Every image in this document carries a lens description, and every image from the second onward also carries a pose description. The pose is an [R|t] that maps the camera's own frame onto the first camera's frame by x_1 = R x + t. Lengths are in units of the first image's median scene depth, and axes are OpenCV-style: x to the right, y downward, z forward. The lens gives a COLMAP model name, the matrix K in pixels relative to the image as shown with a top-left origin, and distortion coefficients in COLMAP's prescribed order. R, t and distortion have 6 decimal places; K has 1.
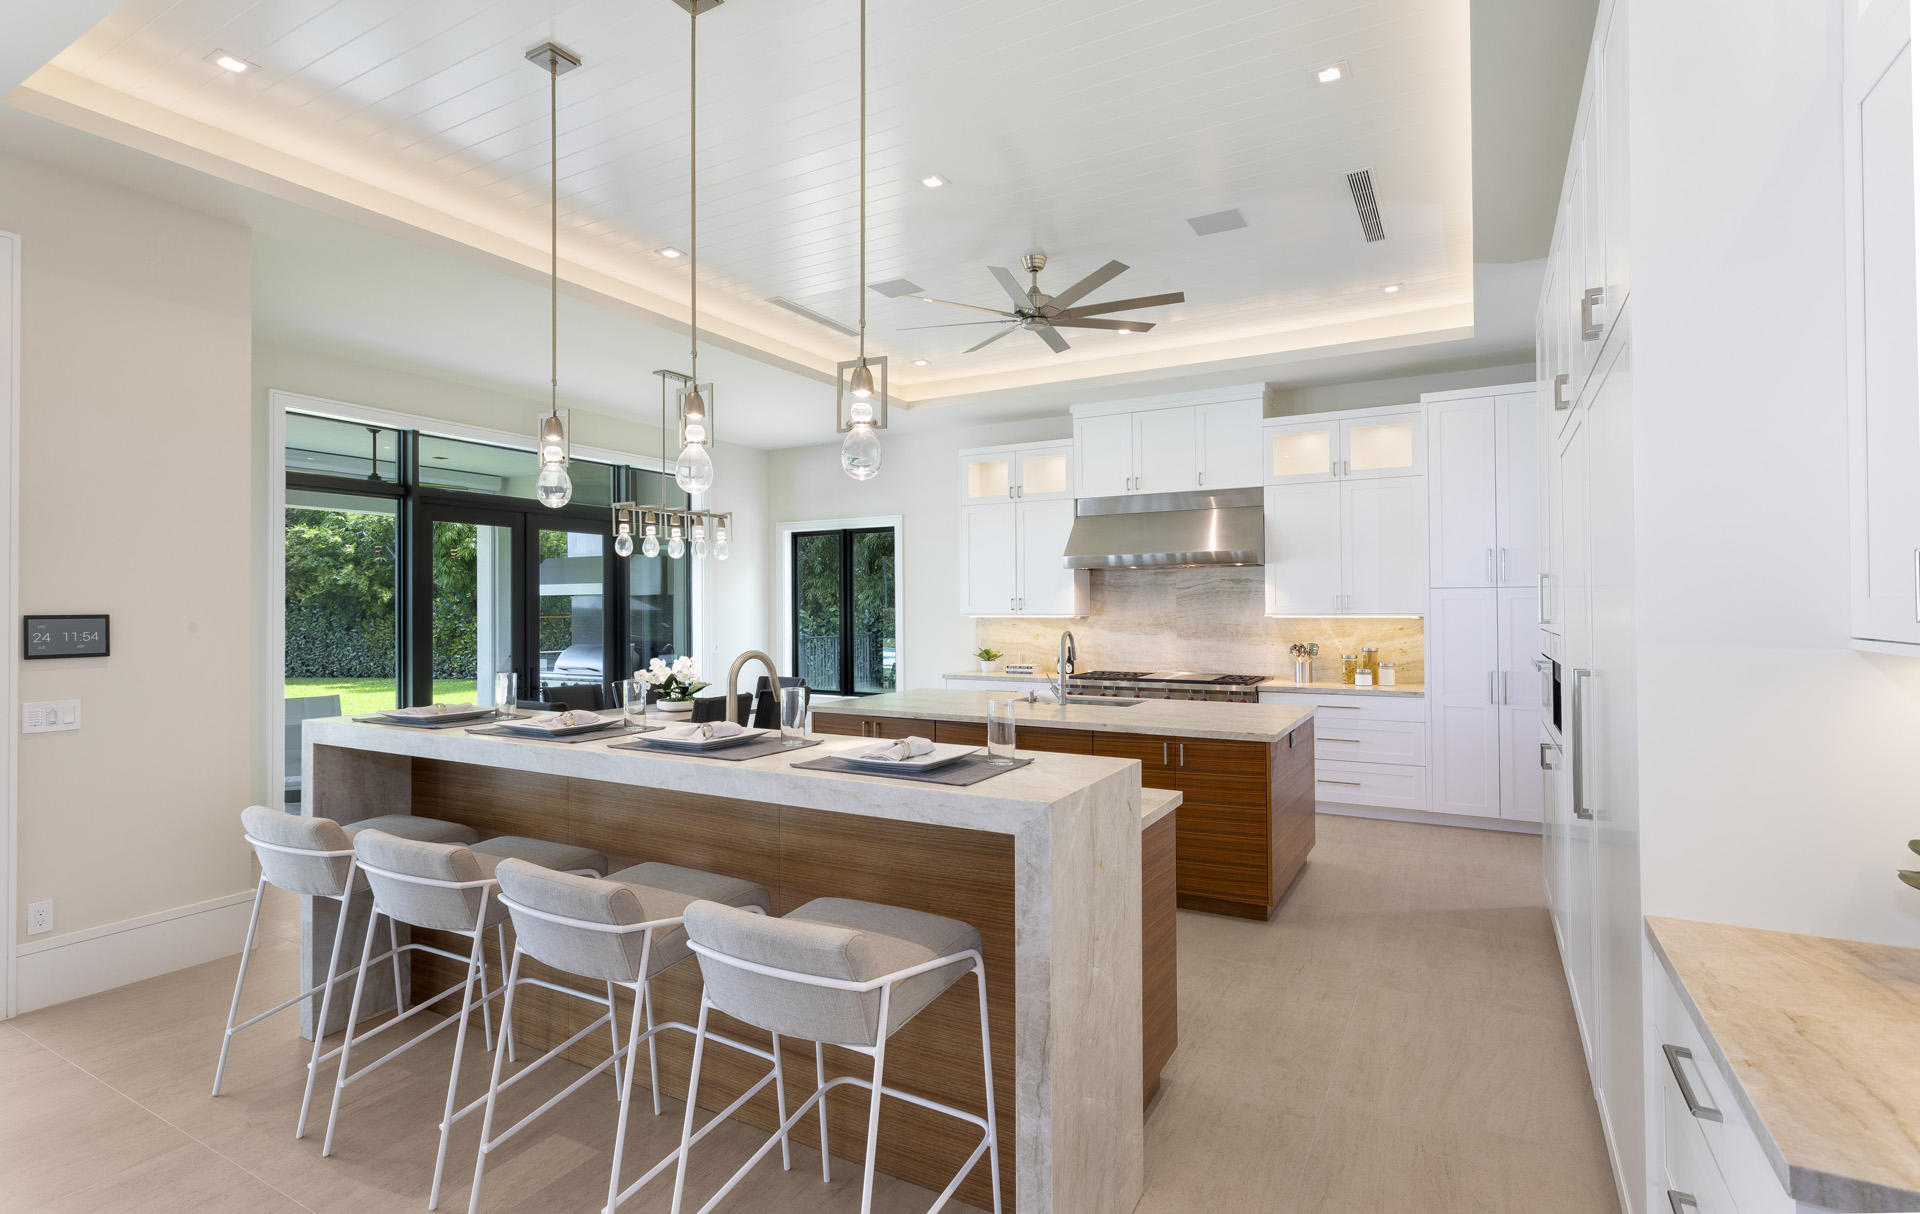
lens RADIAL K [[921.4, 0, 951.1], [0, 921.4, 603.6], [0, 0, 1]] dist [0.002464, 0.000003]
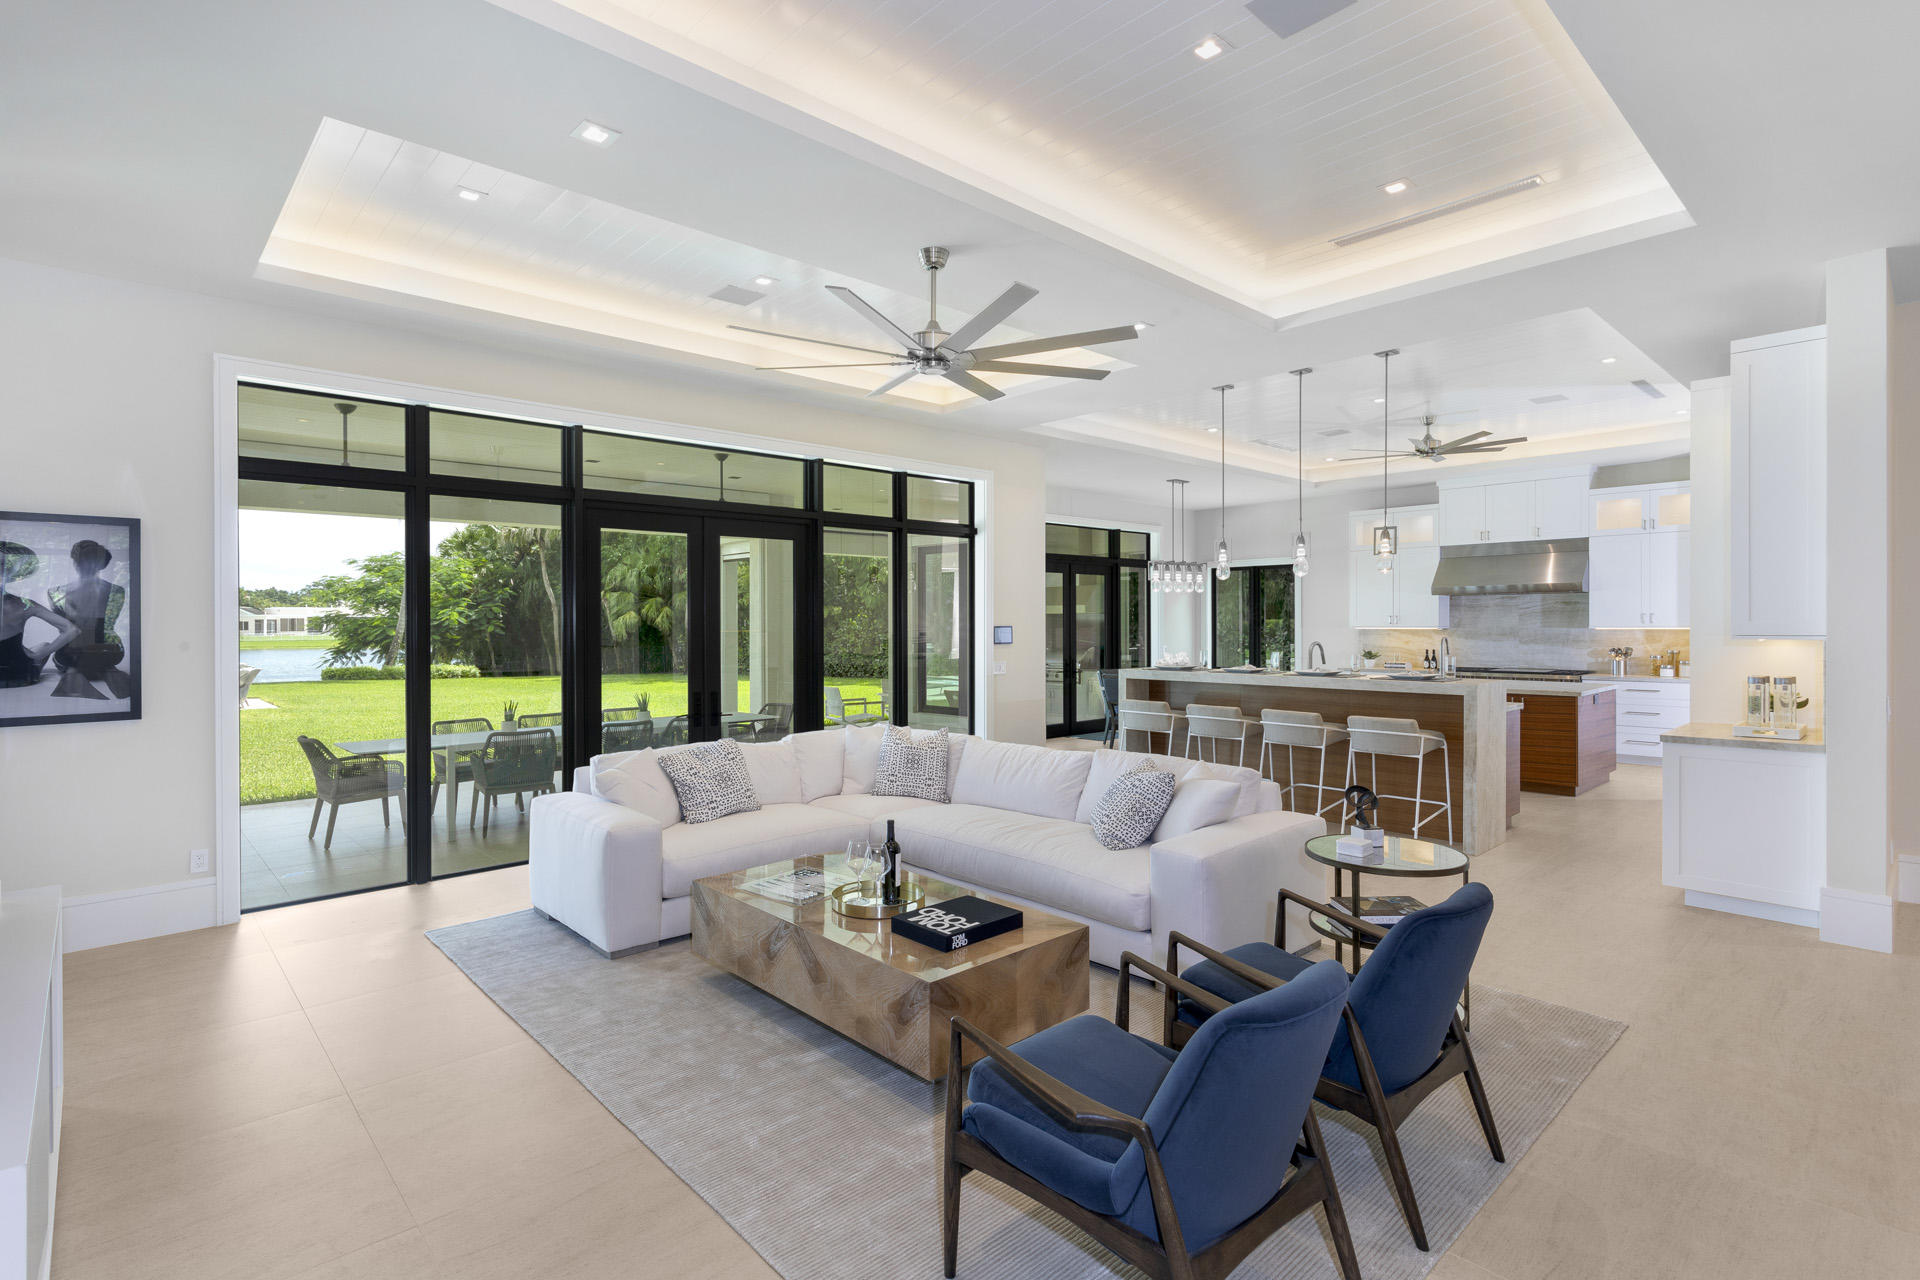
lens RADIAL K [[928.6, 0, 970.6], [0, 928.6, 632.3], [0, 0, 1]] dist [-0.001435, 0.000784]
pose [[0.957756, 0.003451, -0.287562, -0.161158], [0.001557, 0.999851, 0.017187, -0.006142], [0.287578, -0.016908, 0.957608, -0.639286]]
